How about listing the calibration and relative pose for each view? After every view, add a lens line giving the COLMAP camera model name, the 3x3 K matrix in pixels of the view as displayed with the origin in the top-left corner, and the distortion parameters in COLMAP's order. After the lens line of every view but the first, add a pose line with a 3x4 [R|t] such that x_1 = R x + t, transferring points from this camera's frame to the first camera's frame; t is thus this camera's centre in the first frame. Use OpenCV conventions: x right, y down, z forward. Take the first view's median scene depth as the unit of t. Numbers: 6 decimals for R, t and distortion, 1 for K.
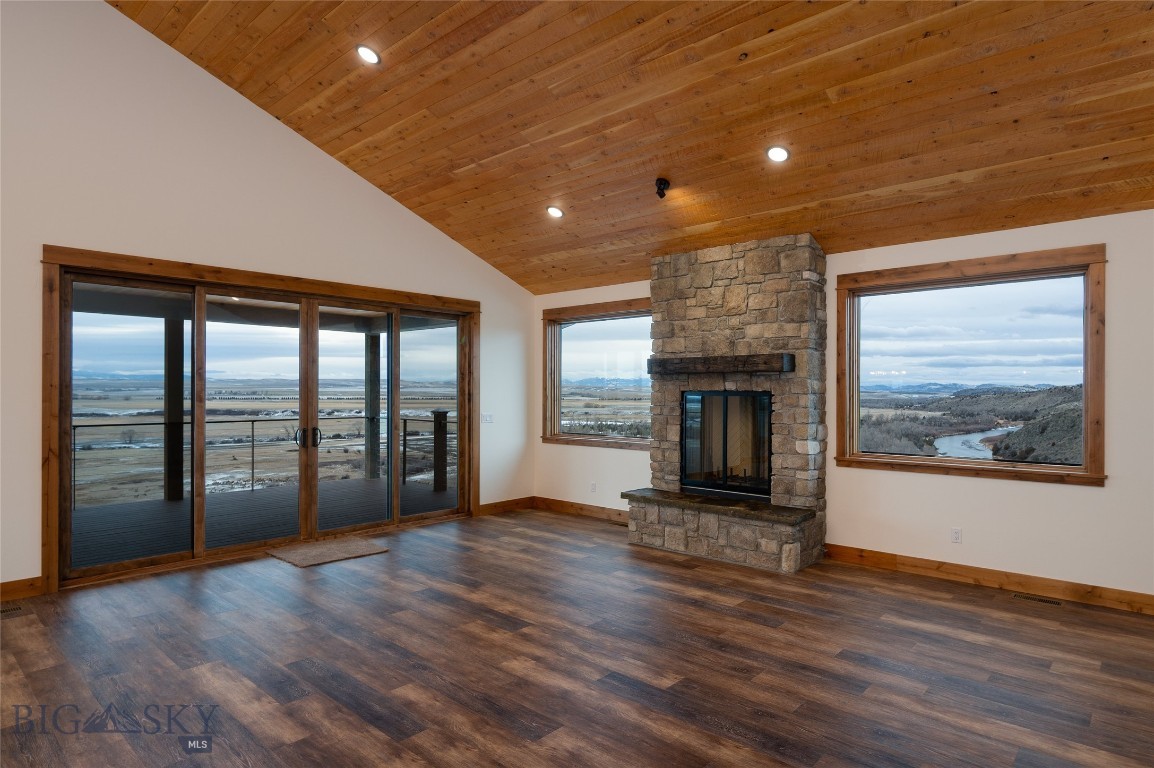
lens RADIAL K [[631.6, 0, 667.5], [0, 631.6, 392.6], [0, 0, 1]] dist [-0.005504, -0.003225]
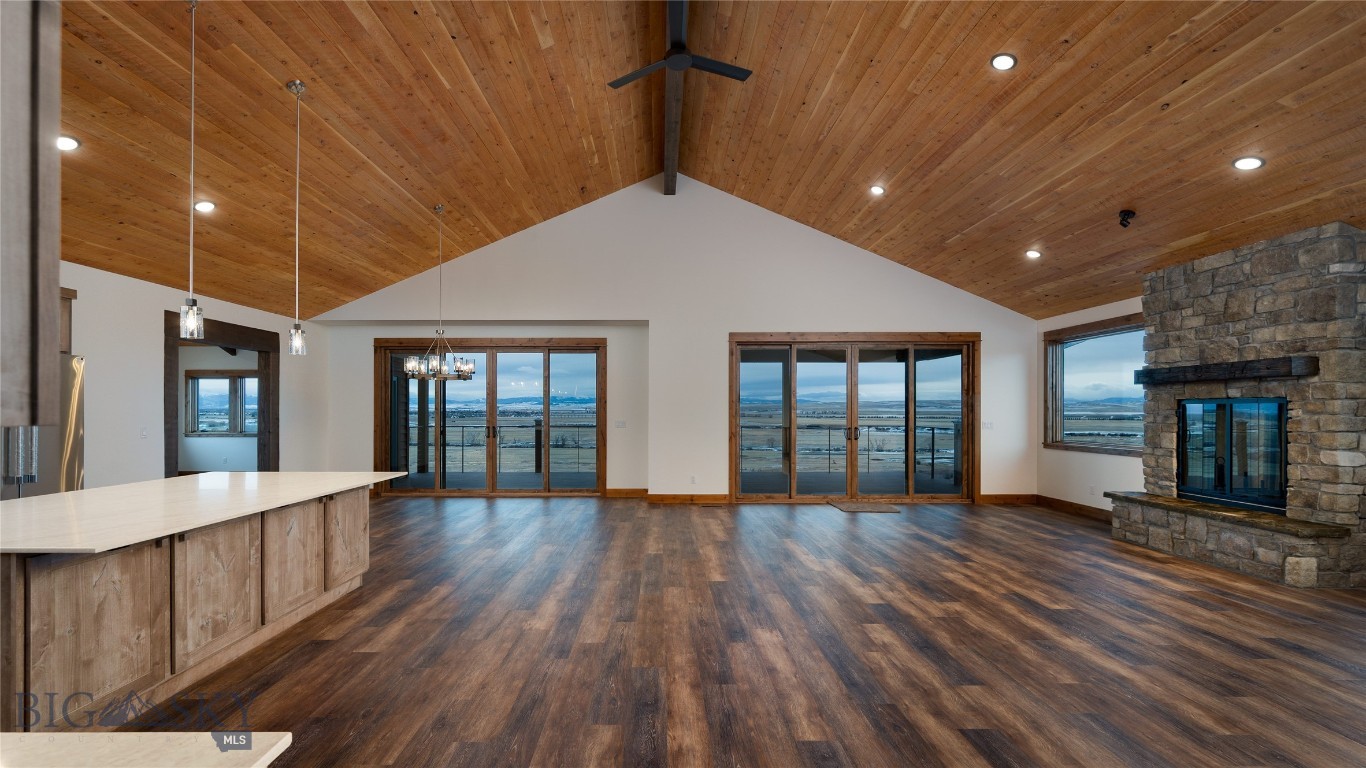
lens RADIAL K [[560.6, 0, 658.9], [0, 560.6, 411.3], [0, 0, 1]] dist [-0.000255, -0.000208]
pose [[0.616113, -0.002712, -0.787653, 0.246540], [0.001937, 0.999996, -0.001929, 0.018562], [0.787655, -0.000337, 0.616116, -0.252603]]
